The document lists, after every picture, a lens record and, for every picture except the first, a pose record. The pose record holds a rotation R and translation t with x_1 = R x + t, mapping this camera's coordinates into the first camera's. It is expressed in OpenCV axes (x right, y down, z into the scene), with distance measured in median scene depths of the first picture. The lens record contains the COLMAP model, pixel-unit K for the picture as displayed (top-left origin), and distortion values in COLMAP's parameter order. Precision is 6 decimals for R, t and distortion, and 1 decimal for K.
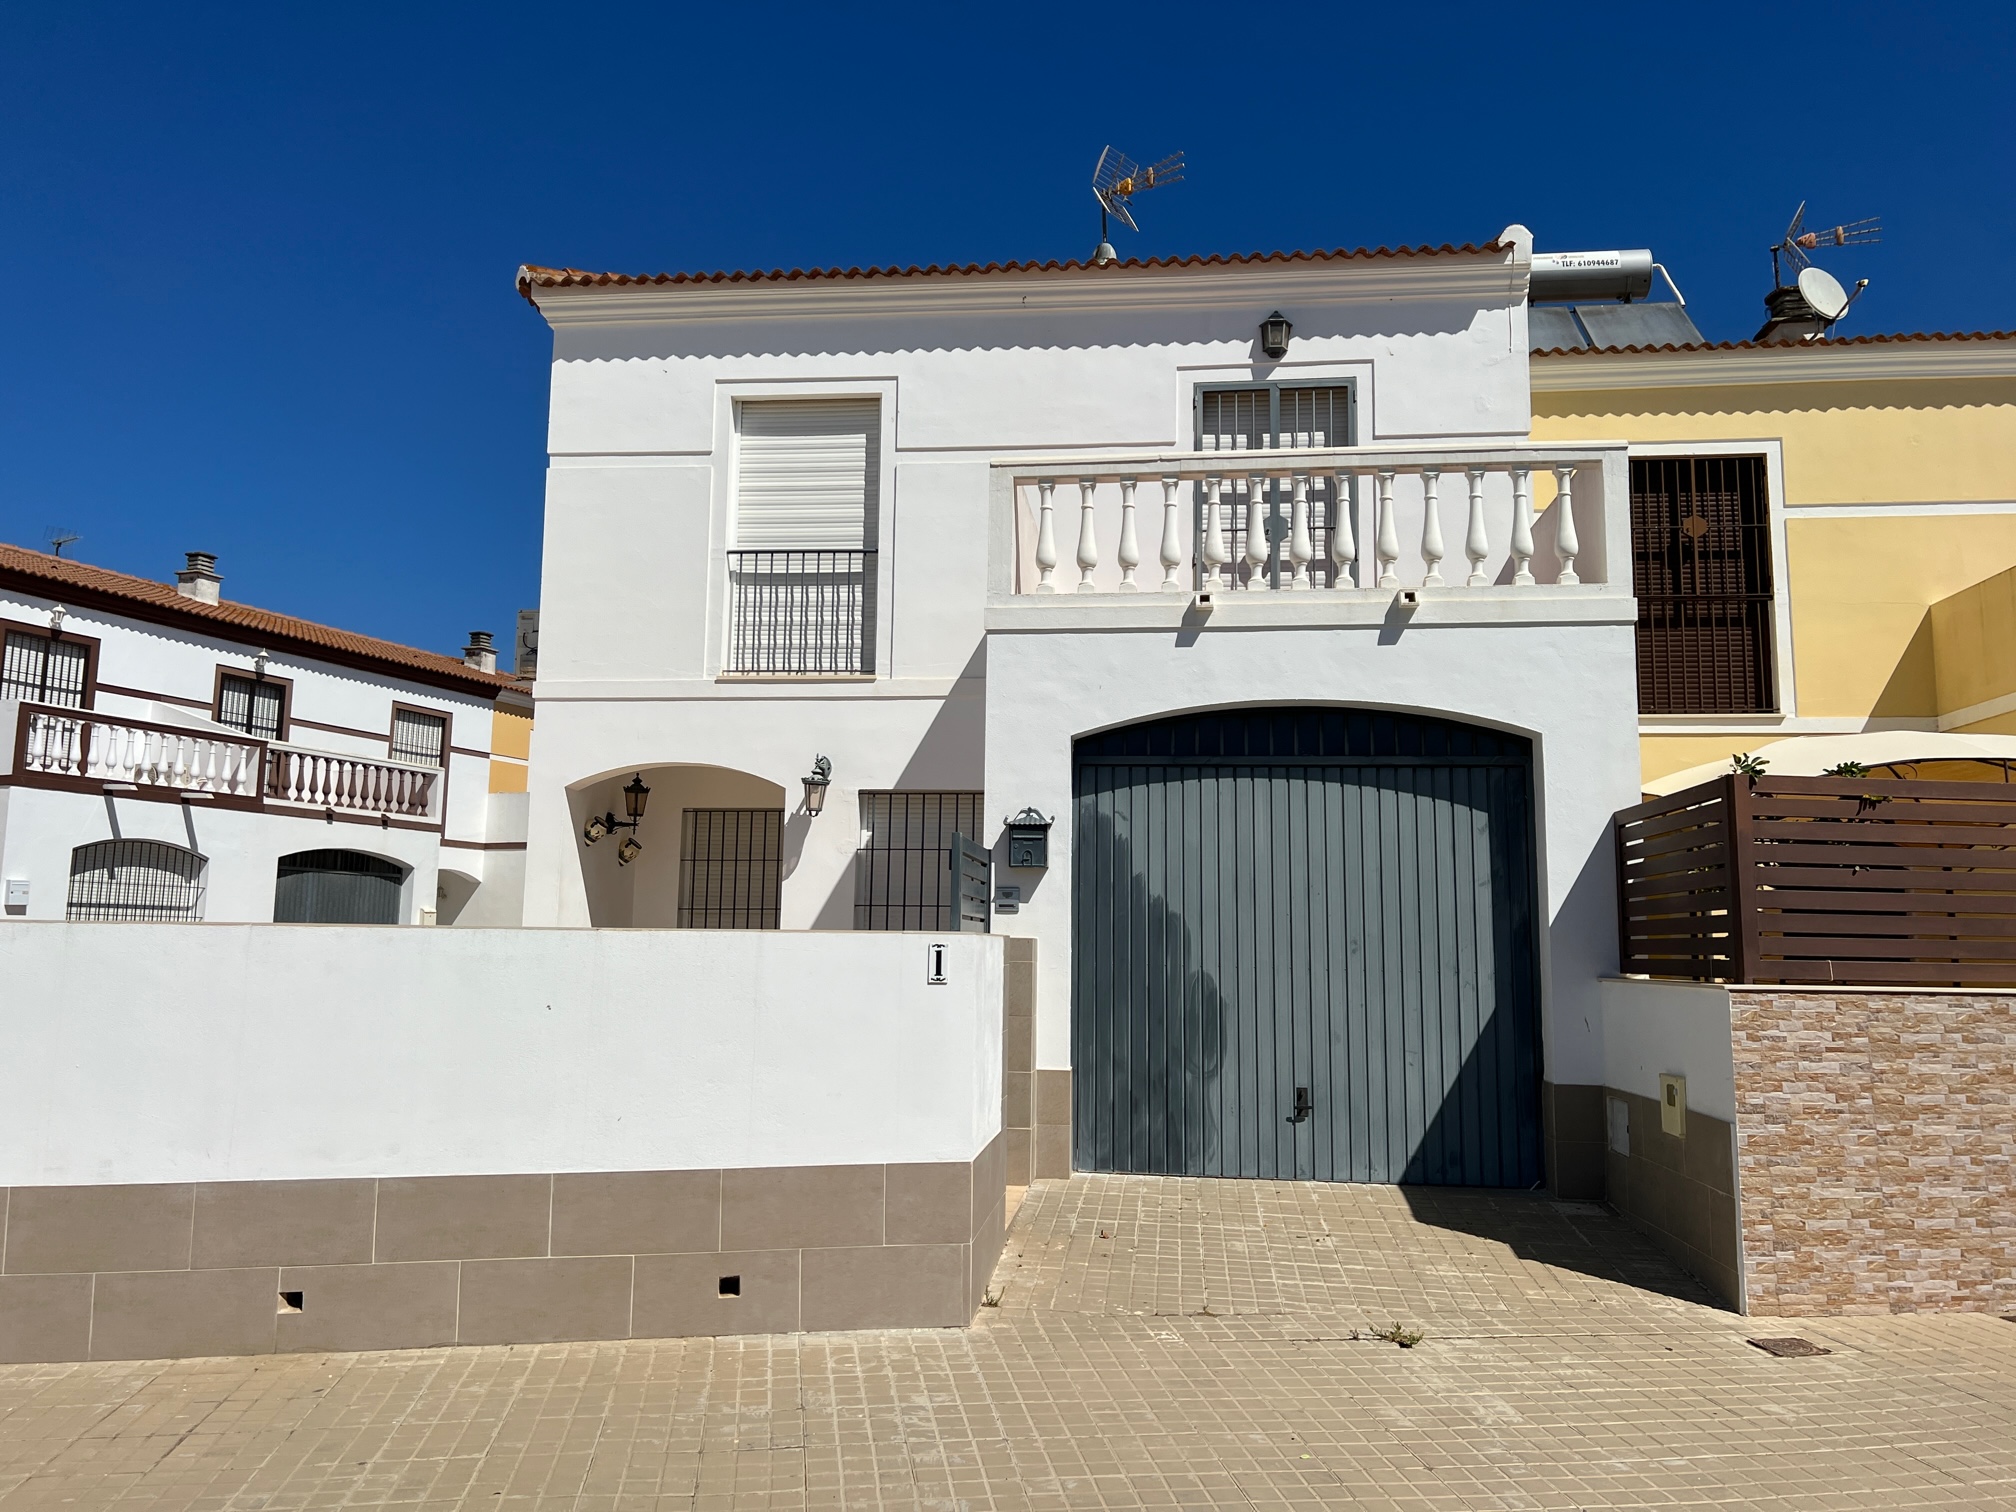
lens RADIAL K [[1488.8, 0, 1008.0], [0, 1488.8, 756.0], [0, 0, 1]] dist [0.060846, -0.065873]
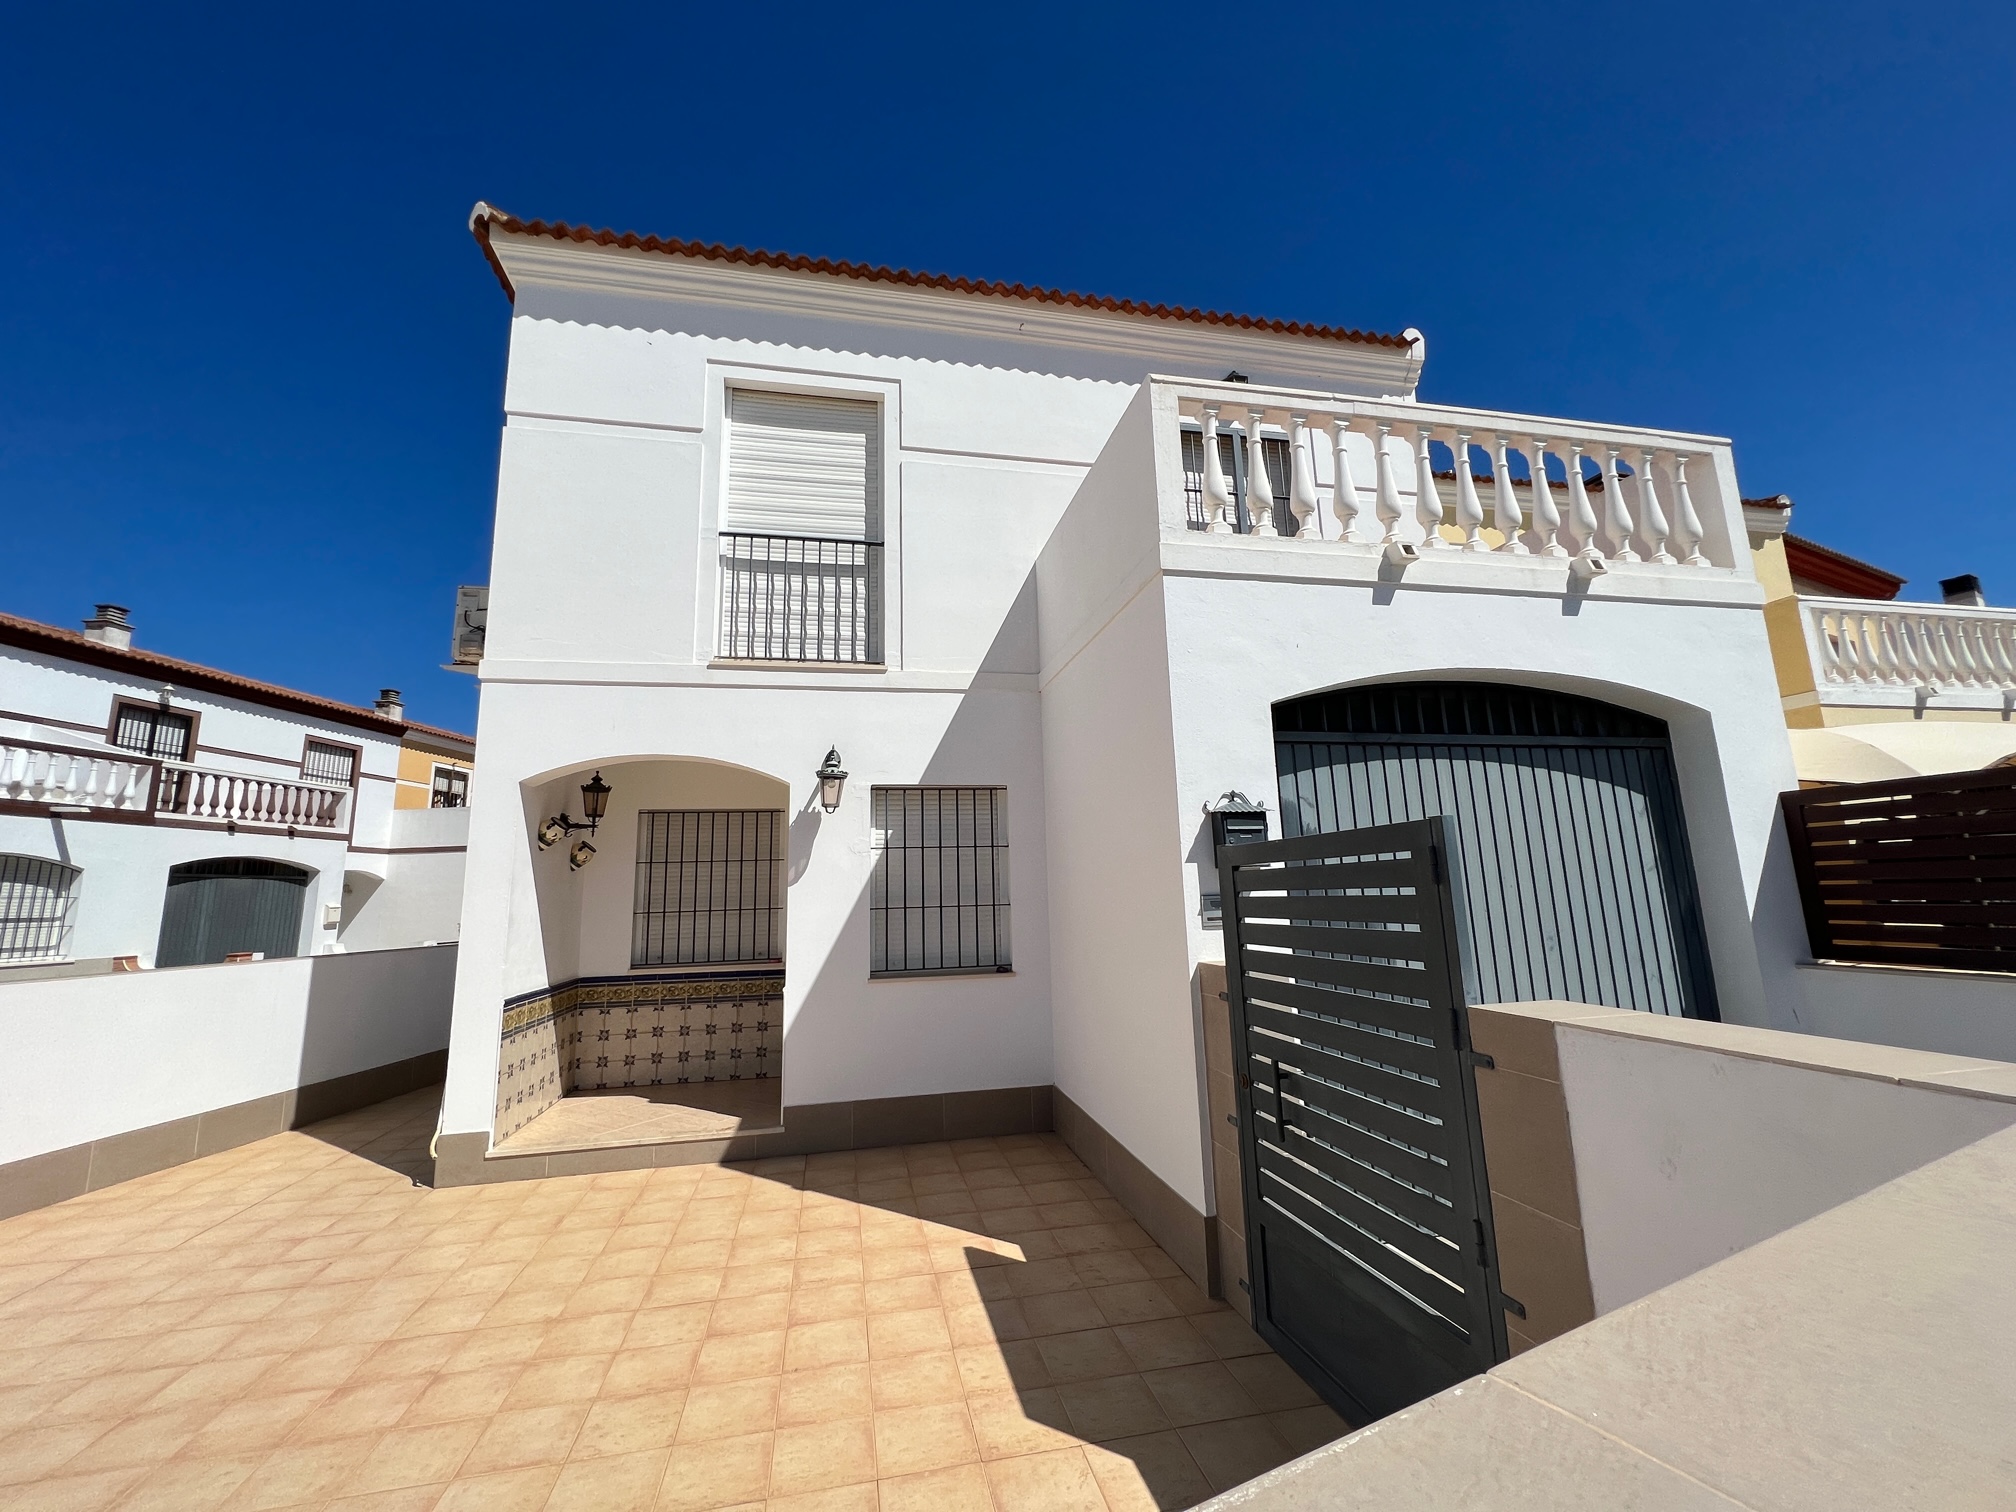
lens RADIAL K [[805.4, 0, 1008.8], [0, 805.4, 749.8], [0, 0, 1]] dist [-0.017761, 0.011164]
pose [[0.947545, 0.016487, 0.319196, -0.172068], [0.000521, 0.998588, -0.053126, 0.026179], [-0.319621, 0.050506, 0.946198, 0.463553]]
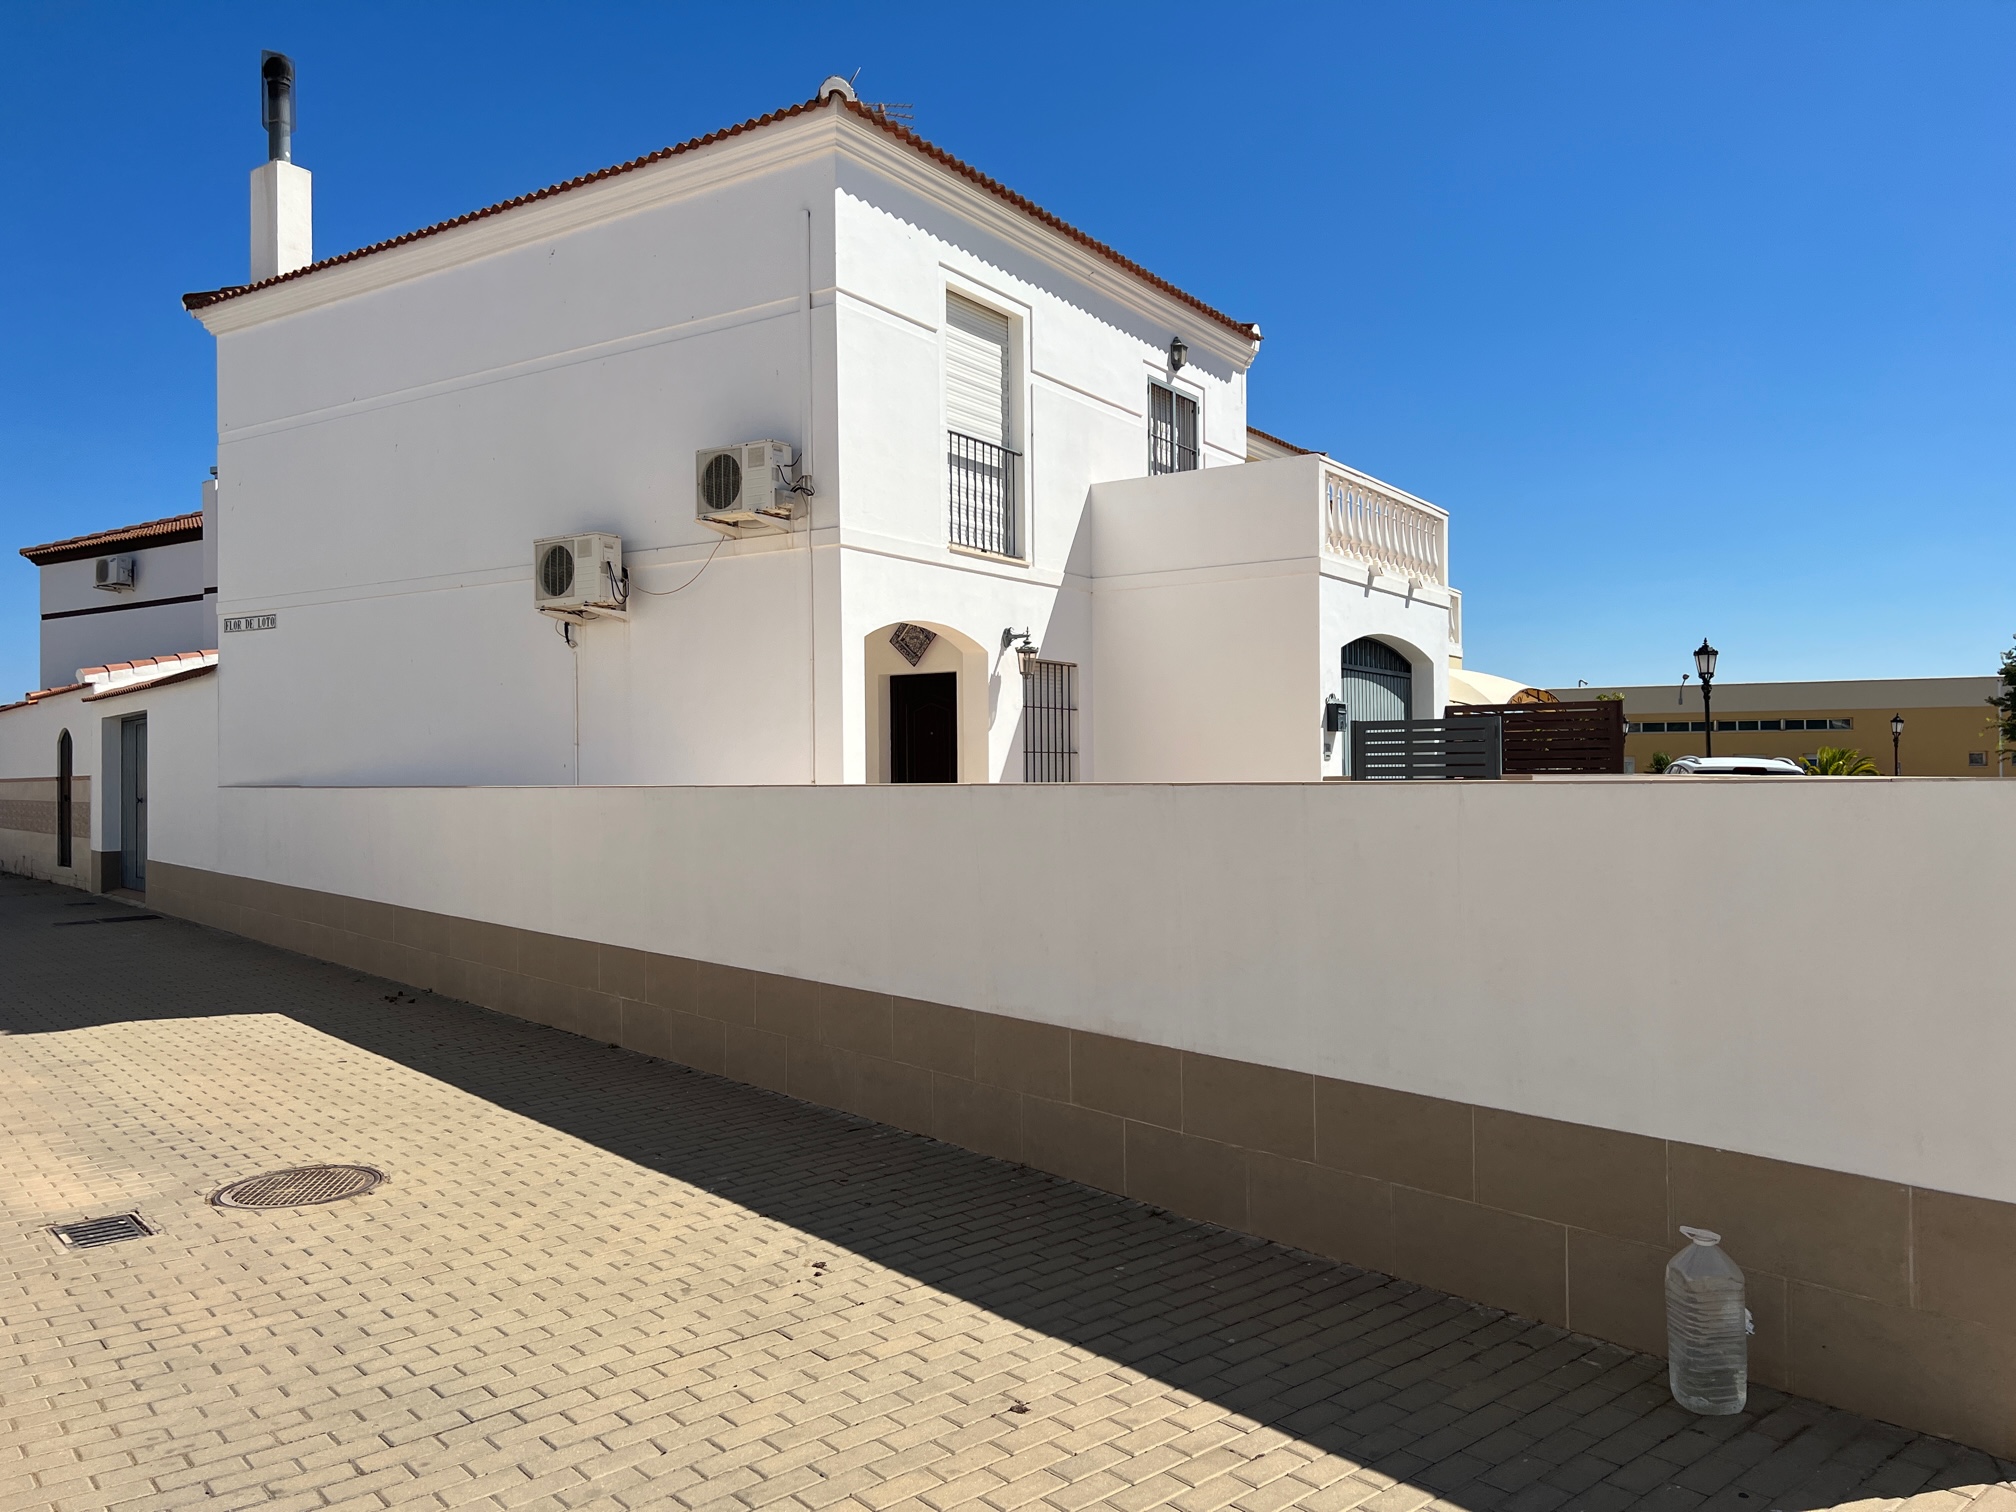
lens RADIAL K [[1488.8, 0, 1008.0], [0, 1488.8, 756.0], [0, 0, 1]] dist [0.060846, -0.065873]
pose [[0.454714, -0.008457, 0.890597, -1.124279], [-0.100097, 0.993134, 0.060538, 0.029558], [-0.884995, -0.116673, 0.450746, 0.431219]]
